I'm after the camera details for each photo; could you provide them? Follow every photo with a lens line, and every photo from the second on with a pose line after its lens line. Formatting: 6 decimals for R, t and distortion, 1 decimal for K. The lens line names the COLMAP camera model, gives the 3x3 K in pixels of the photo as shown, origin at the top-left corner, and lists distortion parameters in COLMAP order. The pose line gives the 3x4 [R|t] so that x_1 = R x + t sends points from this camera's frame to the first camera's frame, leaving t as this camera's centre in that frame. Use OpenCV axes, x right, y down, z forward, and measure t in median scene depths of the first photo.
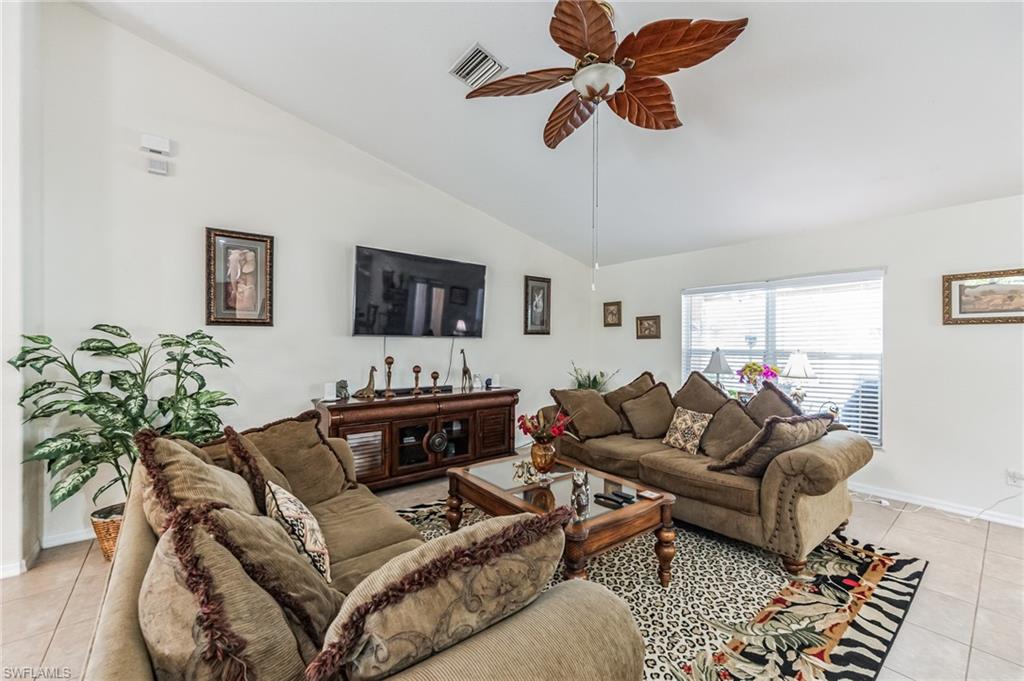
lens RADIAL K [[411.2, 0, 512.7], [0, 411.2, 339.9], [0, 0, 1]] dist [0.000954, -0.000252]
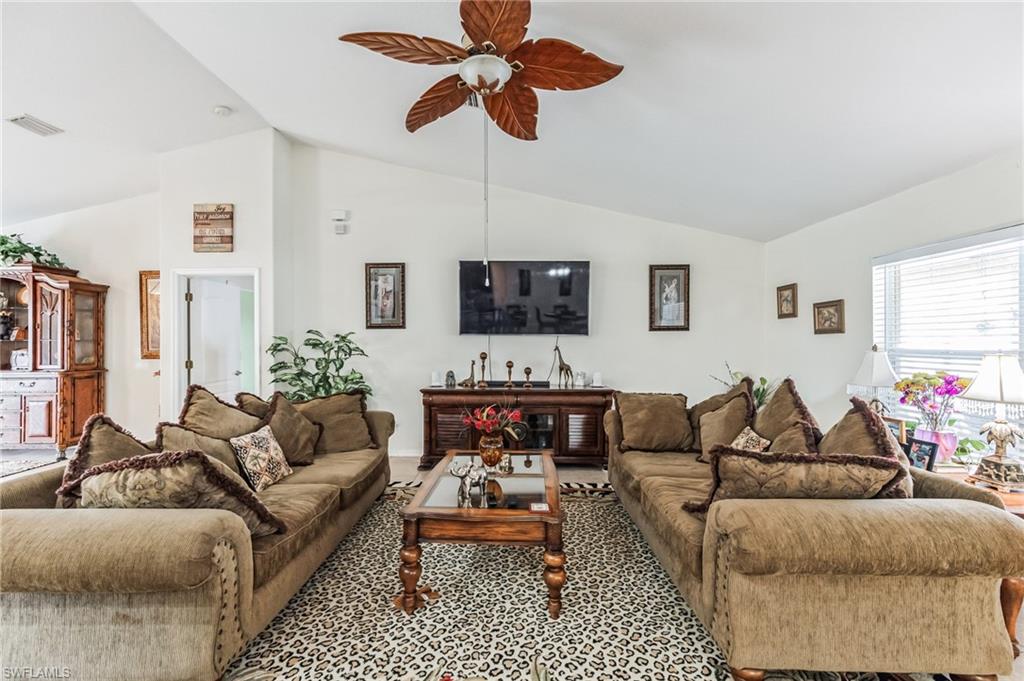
lens RADIAL K [[411.2, 0, 511.4], [0, 411.2, 339.2], [0, 0, 1]] dist [0.000954, -0.000252]
pose [[0.767513, -0.006683, -0.640999, 0.564823], [0.006454, 0.999976, -0.002697, 0.008219], [0.641001, -0.002067, 0.767537, 0.181017]]
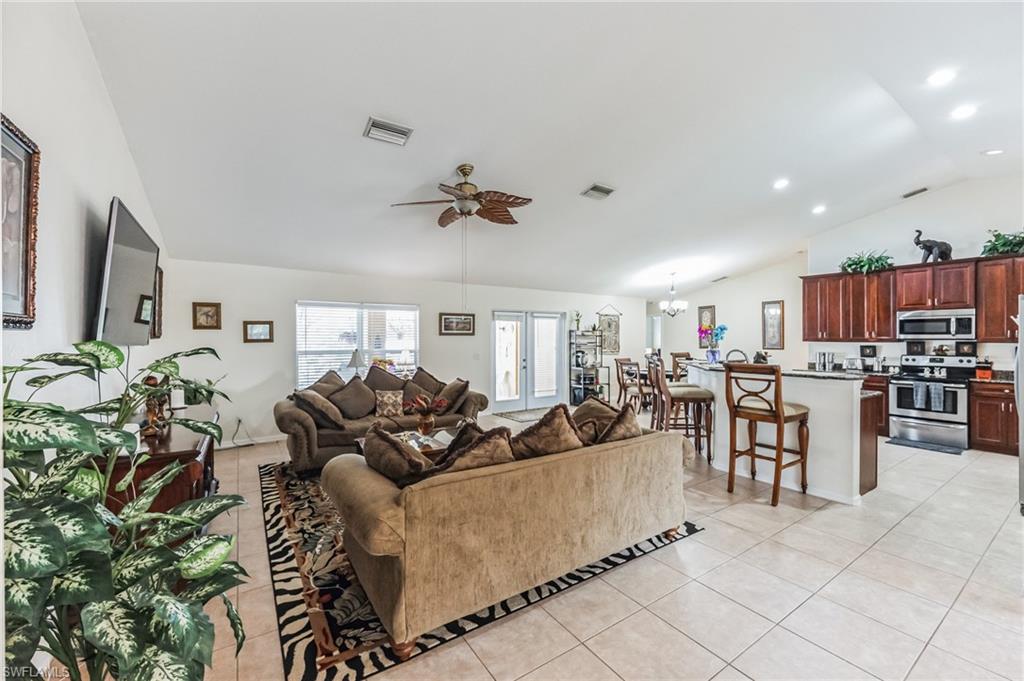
lens RADIAL K [[411.2, 0, 511.8], [0, 411.2, 340.3], [0, 0, 1]] dist [0.000954, -0.000252]
pose [[0.094828, -0.007477, 0.995466, -1.019059], [-0.001544, 0.999969, 0.007658, -0.026214], [-0.995492, -0.002263, 0.094813, 0.397520]]
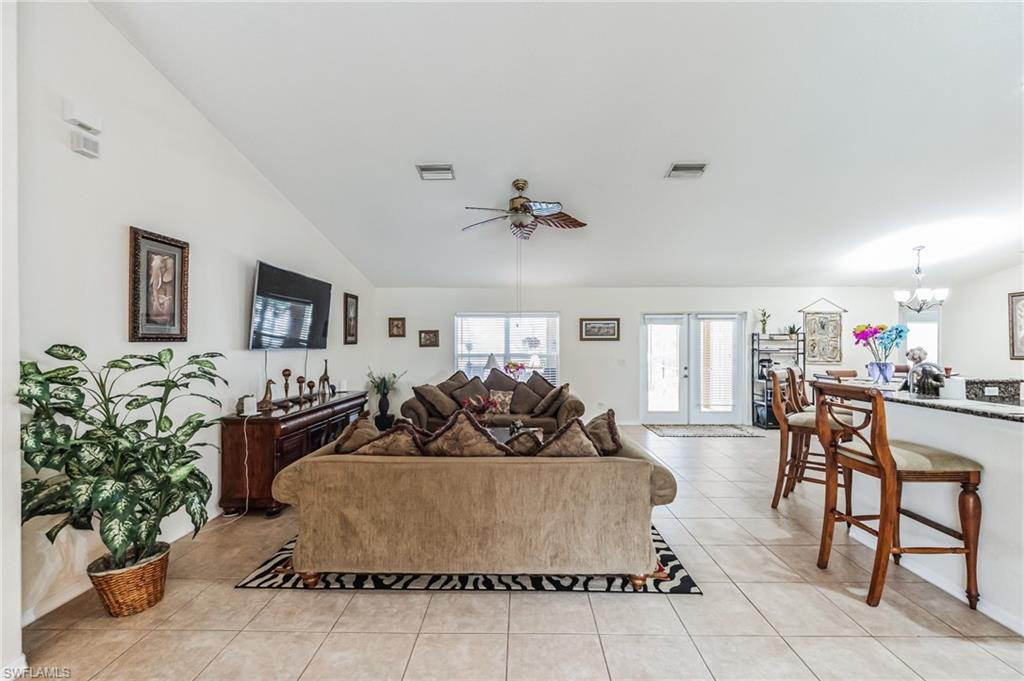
lens RADIAL K [[411.2, 0, 513.9], [0, 411.2, 344.0], [0, 0, 1]] dist [0.000954, -0.000252]
pose [[0.645182, -0.006686, 0.763999, -0.818373], [0.001624, 0.999971, 0.007379, -0.033993], [-0.764027, -0.003520, 0.645175, -0.138707]]
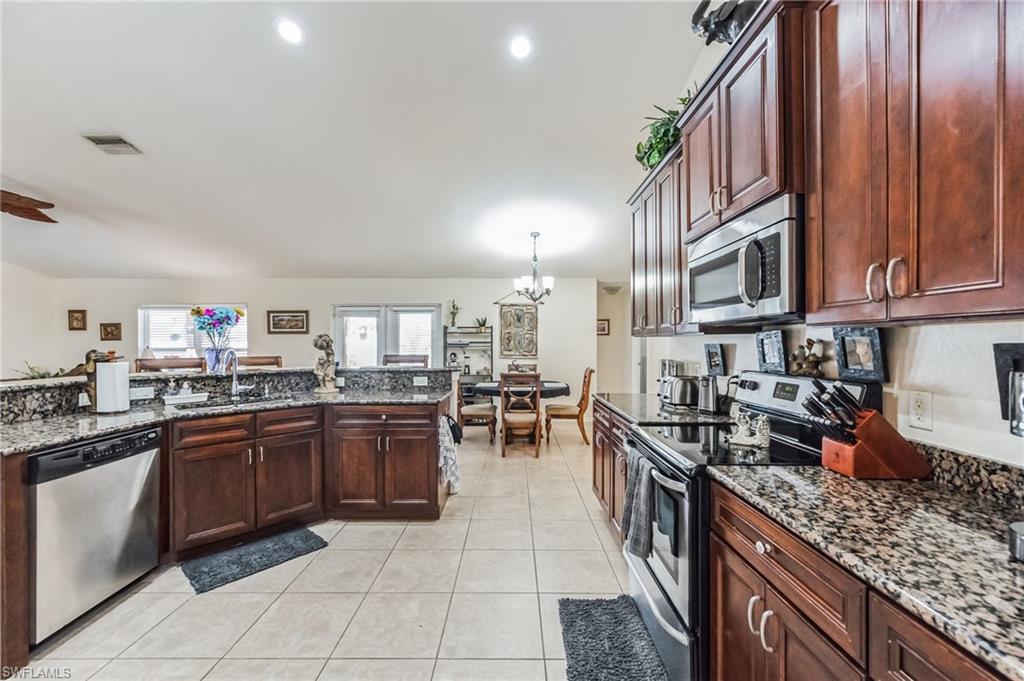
lens RADIAL K [[411.2, 0, 511.0], [0, 411.2, 335.7], [0, 0, 1]] dist [0.000954, -0.000252]
pose [[0.638515, 0.009421, 0.769552, 0.212863], [0.002191, 0.999899, -0.014058, 0.004979], [-0.769606, 0.010663, 0.638430, -1.237386]]
